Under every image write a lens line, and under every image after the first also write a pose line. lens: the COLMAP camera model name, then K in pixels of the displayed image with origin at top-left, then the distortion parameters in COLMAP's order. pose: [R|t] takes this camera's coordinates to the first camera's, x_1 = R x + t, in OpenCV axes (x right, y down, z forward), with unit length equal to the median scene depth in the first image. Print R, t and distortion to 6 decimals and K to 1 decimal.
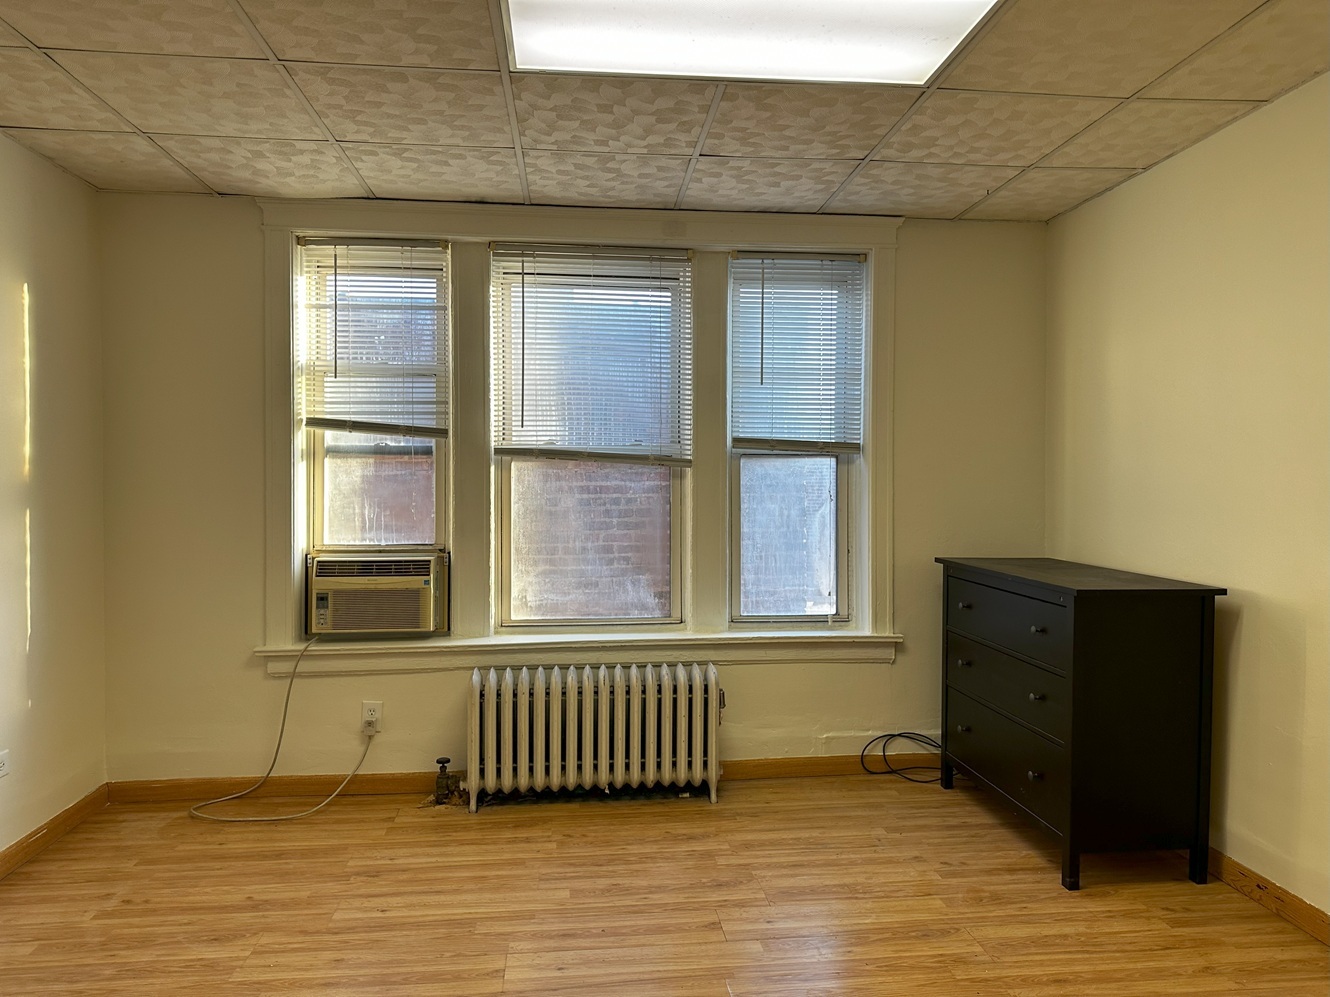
lens RADIAL K [[935.0, 0, 659.5], [0, 935.0, 492.9], [0, 0, 1]] dist [0.067109, -0.084313]
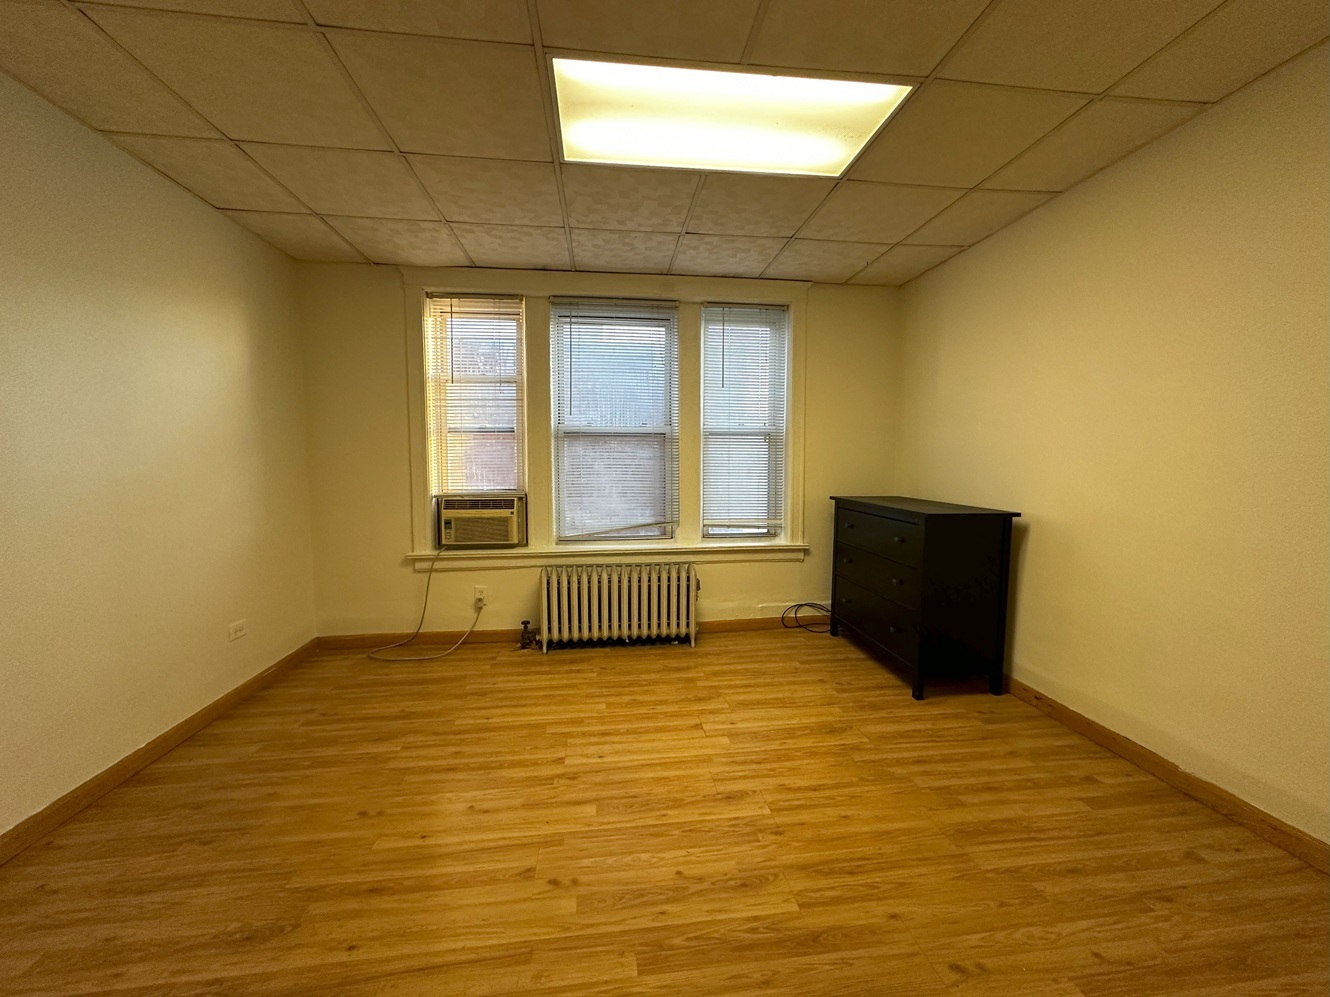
lens RADIAL K [[531.5, 0, 660.8], [0, 531.5, 497.4], [0, 0, 1]] dist [0.001129, -0.000520]
pose [[0.999834, -0.003770, 0.017849, -0.014349], [0.002713, 0.998262, 0.058872, 0.018325], [-0.018040, -0.058814, 0.998106, 0.107202]]
